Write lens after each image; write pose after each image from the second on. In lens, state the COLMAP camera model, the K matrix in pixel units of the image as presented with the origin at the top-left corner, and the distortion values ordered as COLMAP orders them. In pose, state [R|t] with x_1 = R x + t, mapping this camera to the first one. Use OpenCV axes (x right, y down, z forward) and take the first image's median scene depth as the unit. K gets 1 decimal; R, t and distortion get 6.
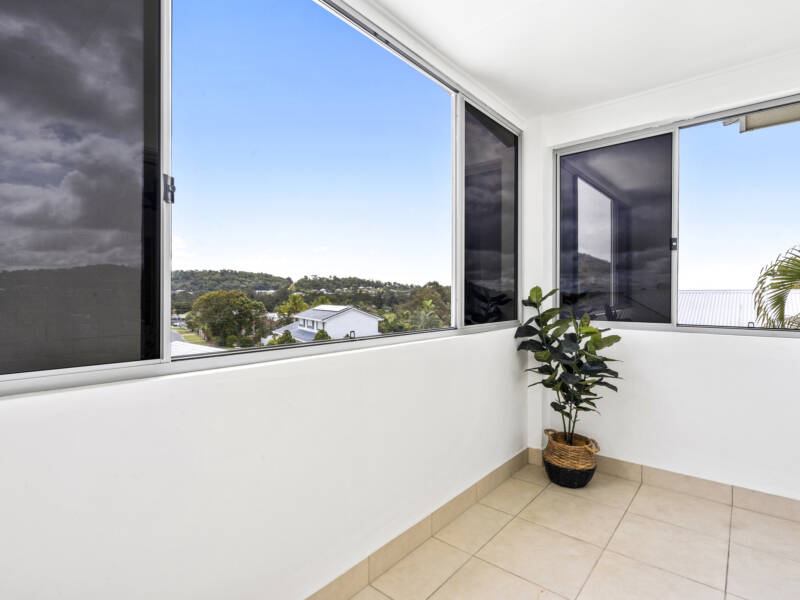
lens RADIAL K [[414.9, 0, 400.3], [0, 414.9, 291.7], [0, 0, 1]] dist [0.000420, 0.000959]
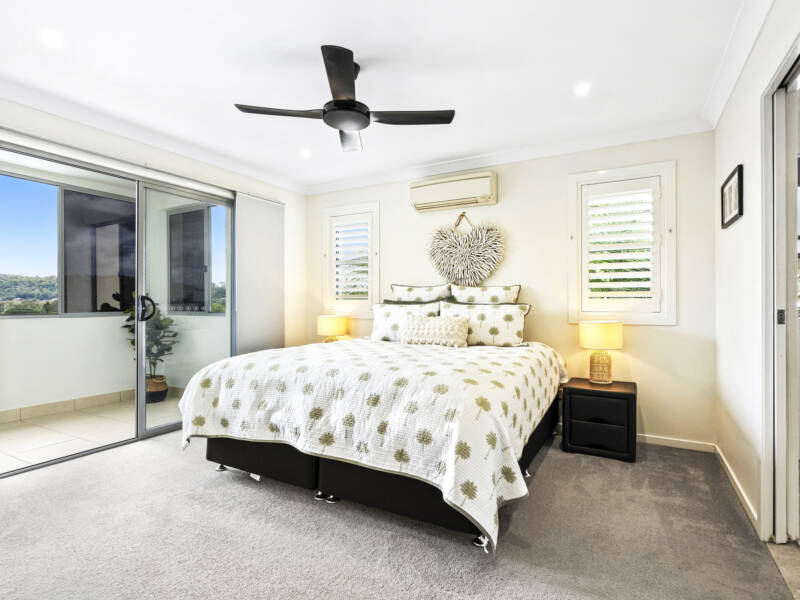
lens RADIAL K [[419.1, 0, 400.0], [0, 419.1, 300.0], [0, 0, 1]] dist [0.002064, 0.000513]
pose [[0.981901, -0.004869, 0.189332, 1.110606], [0.004535, 0.999987, 0.002200, 0.024780], [-0.189340, -0.001301, 0.981911, -0.974493]]
